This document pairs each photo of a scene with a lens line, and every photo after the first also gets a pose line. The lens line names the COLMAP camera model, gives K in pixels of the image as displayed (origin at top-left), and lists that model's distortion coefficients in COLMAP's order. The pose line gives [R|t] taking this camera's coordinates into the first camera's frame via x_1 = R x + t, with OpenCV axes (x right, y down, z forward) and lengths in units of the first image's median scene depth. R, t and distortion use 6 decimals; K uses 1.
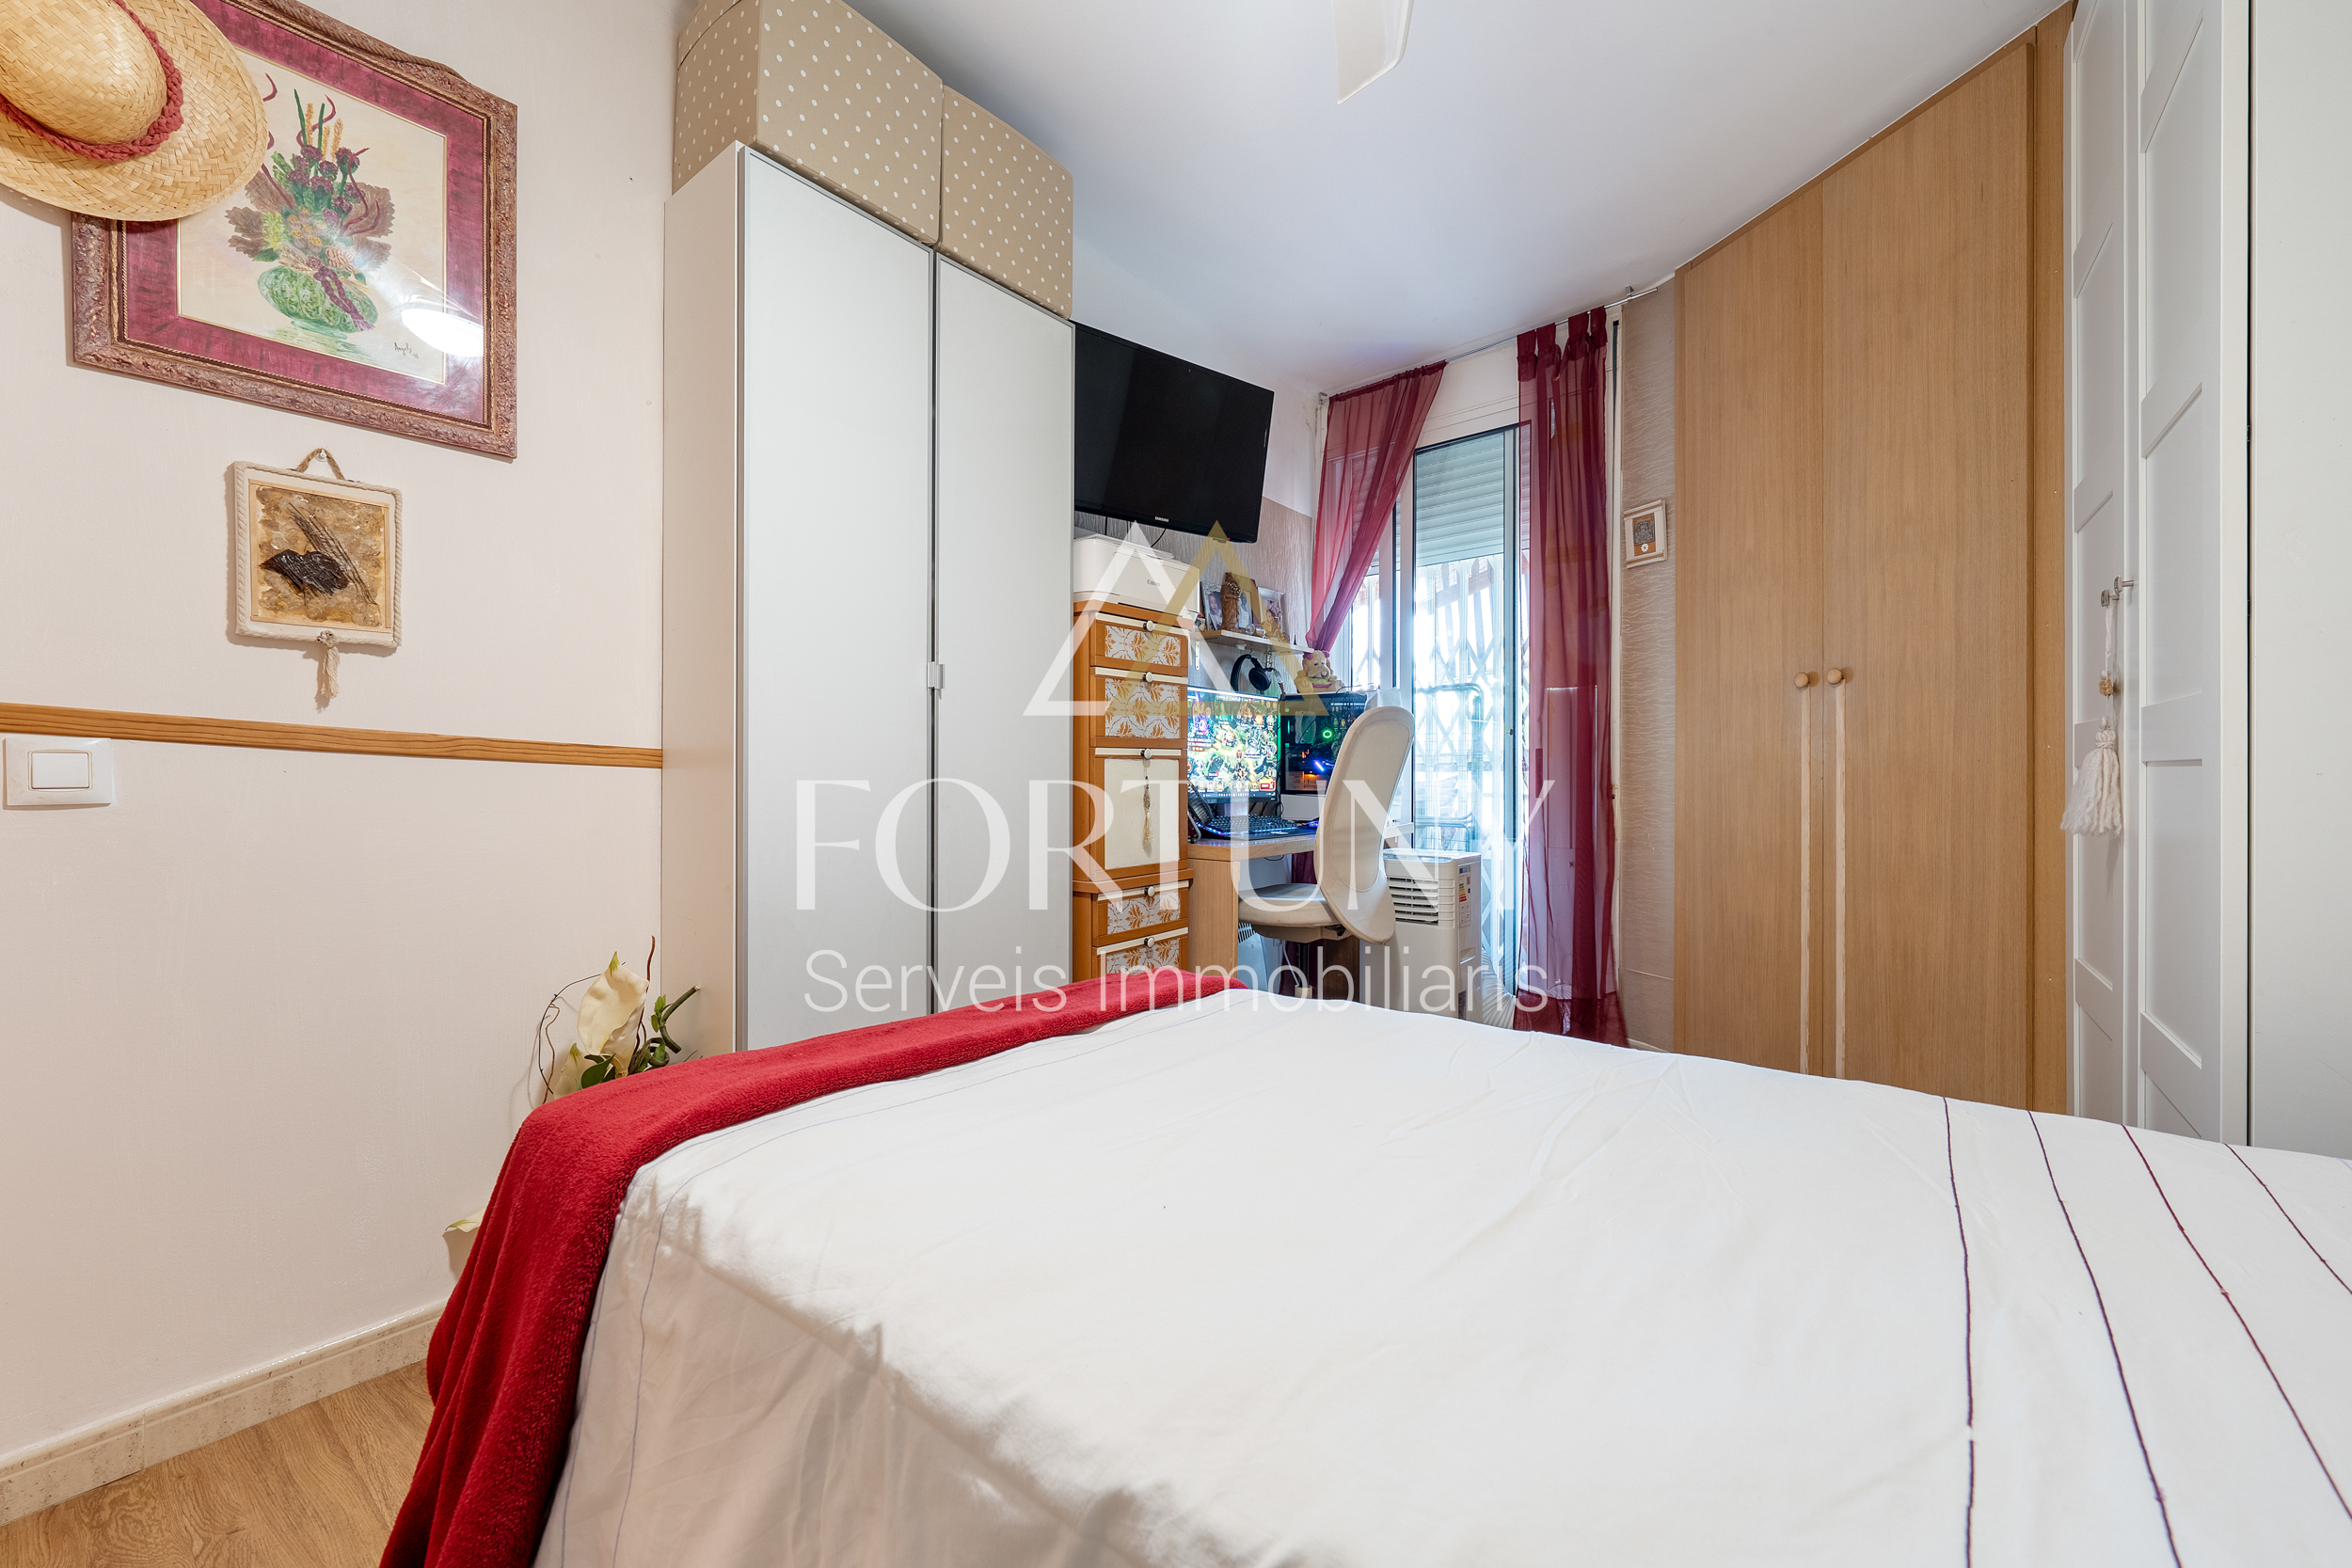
lens RADIAL K [[908.2, 0, 1174.6], [0, 908.2, 778.9], [0, 0, 1]] dist [-0.000289, -0.000008]
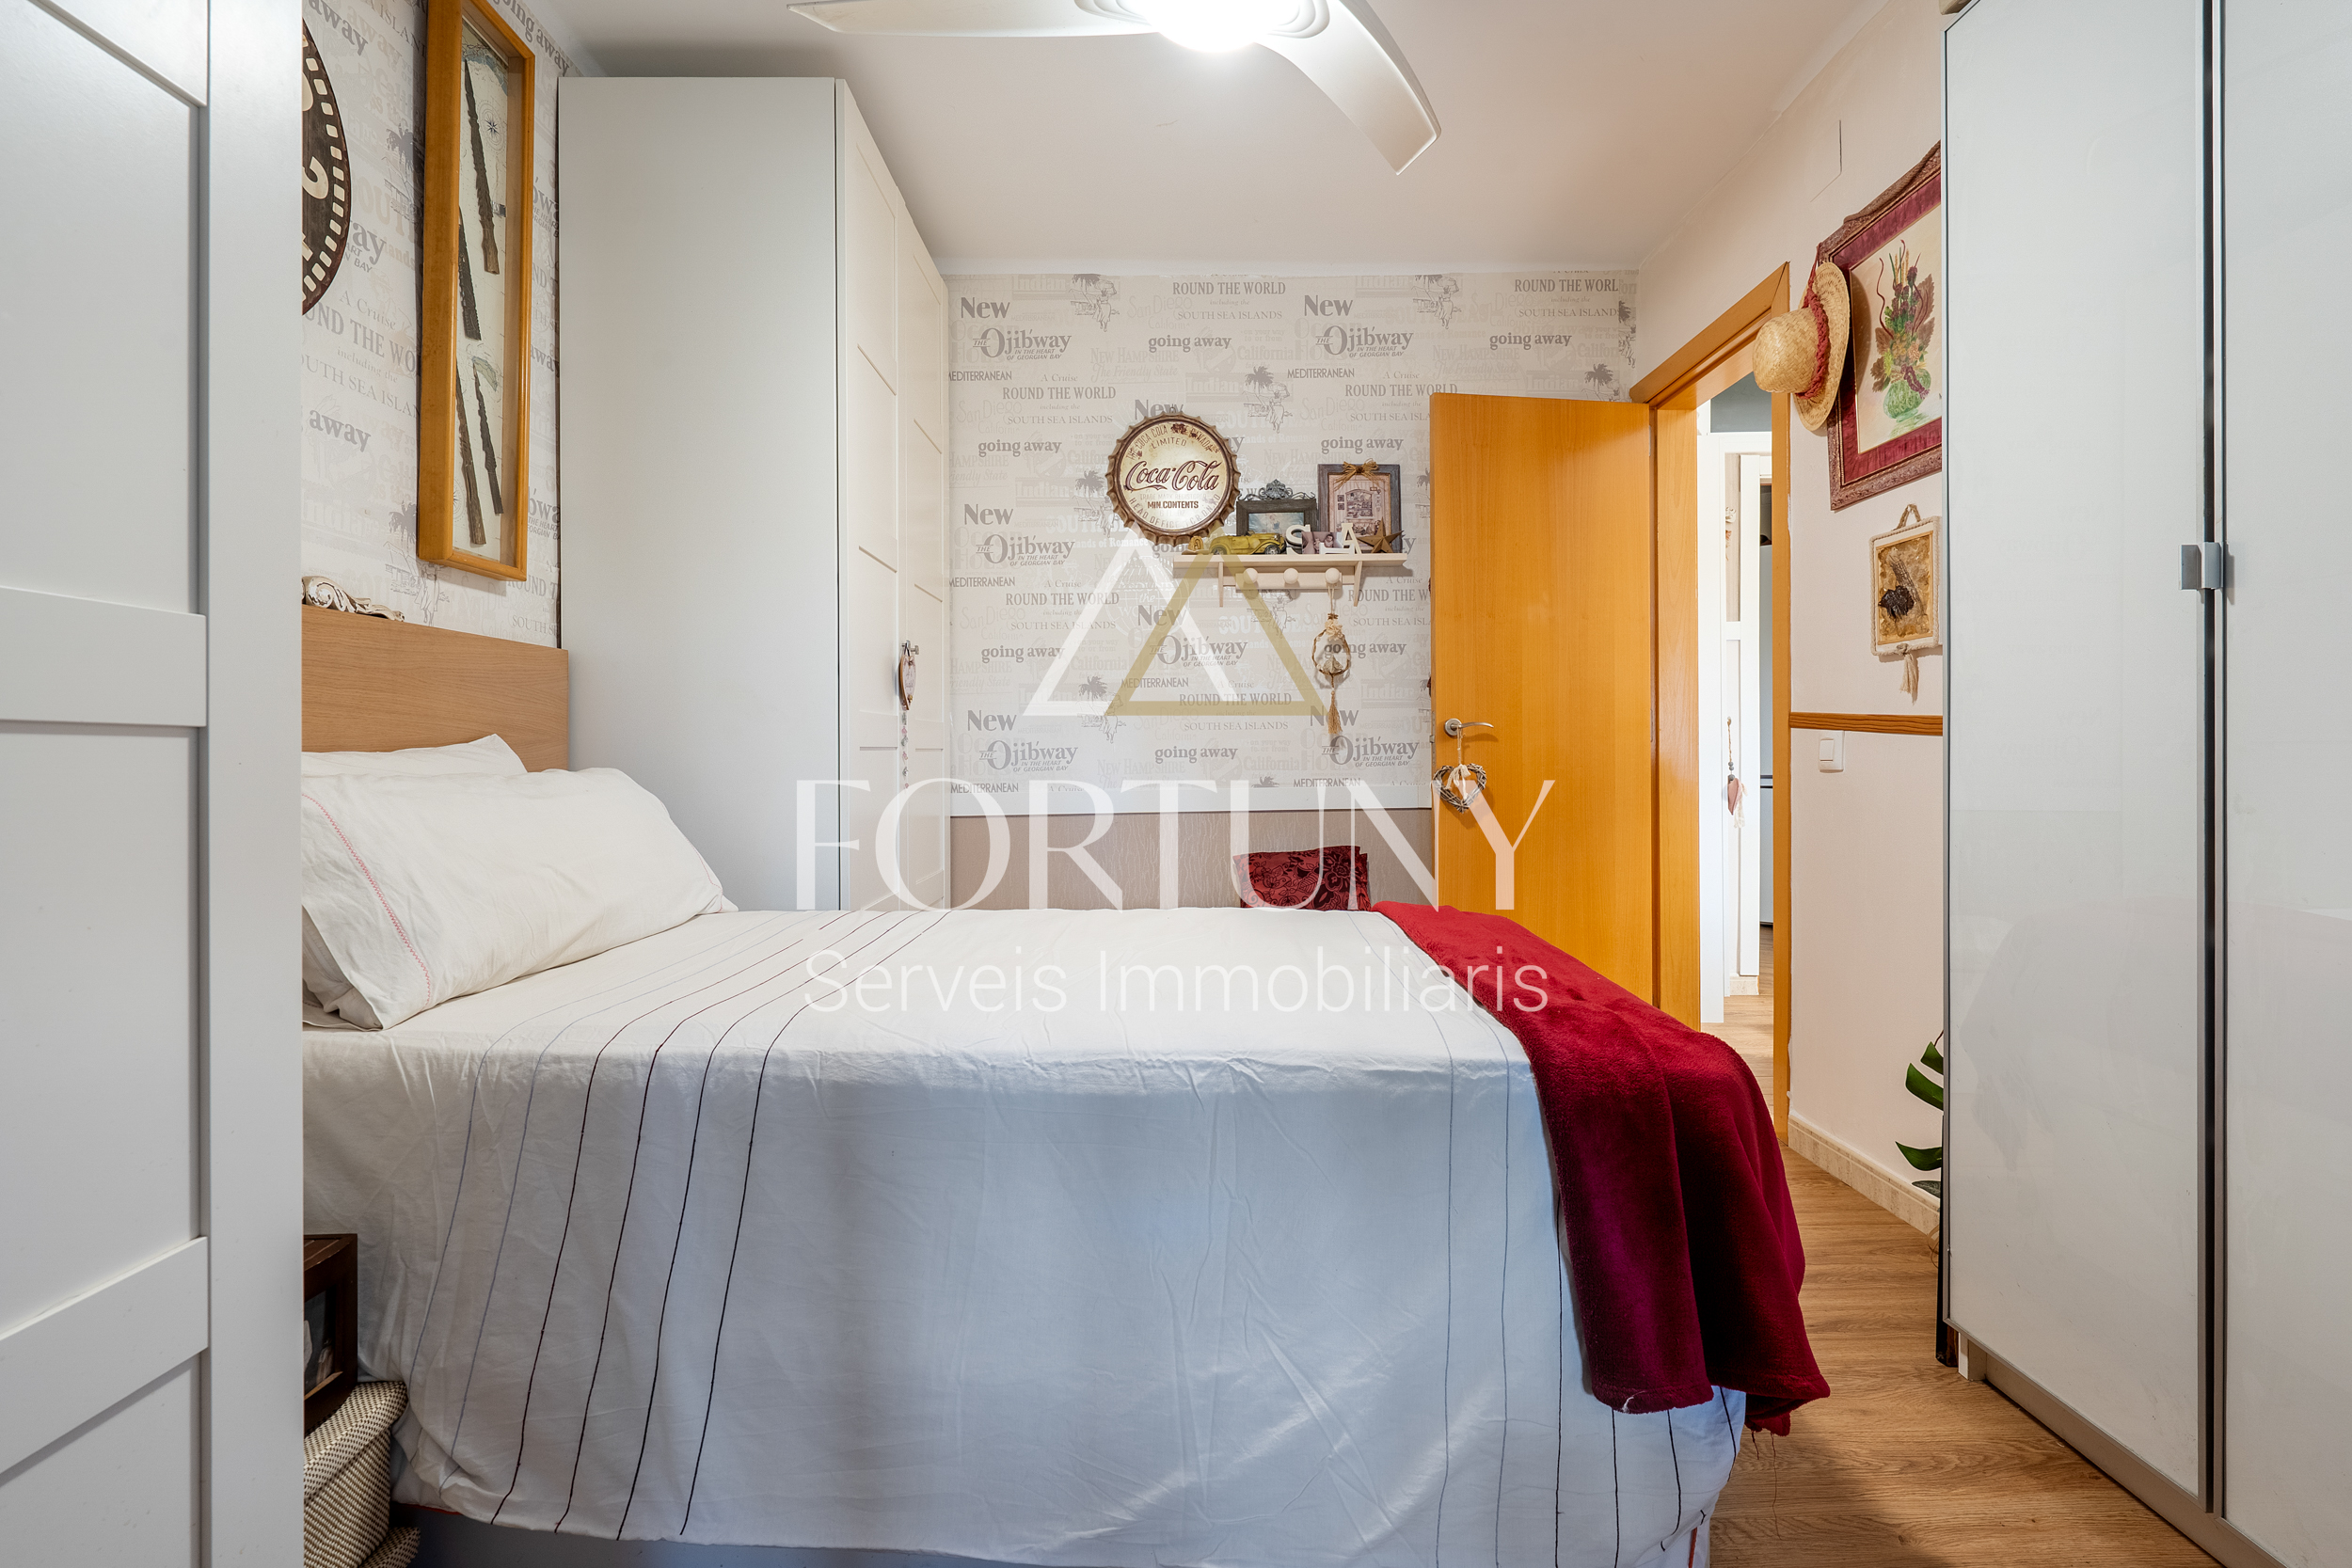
lens RADIAL K [[1087.2, 0, 1174.8], [0, 1087.2, 769.6], [0, 0, 1]] dist [0.000212, 0.000007]
pose [[-0.781354, 0.008669, -0.624028, 0.894996], [0.000661, 0.999914, 0.013064, -0.000934], [0.624088, 0.009795, -0.781293, 1.593257]]
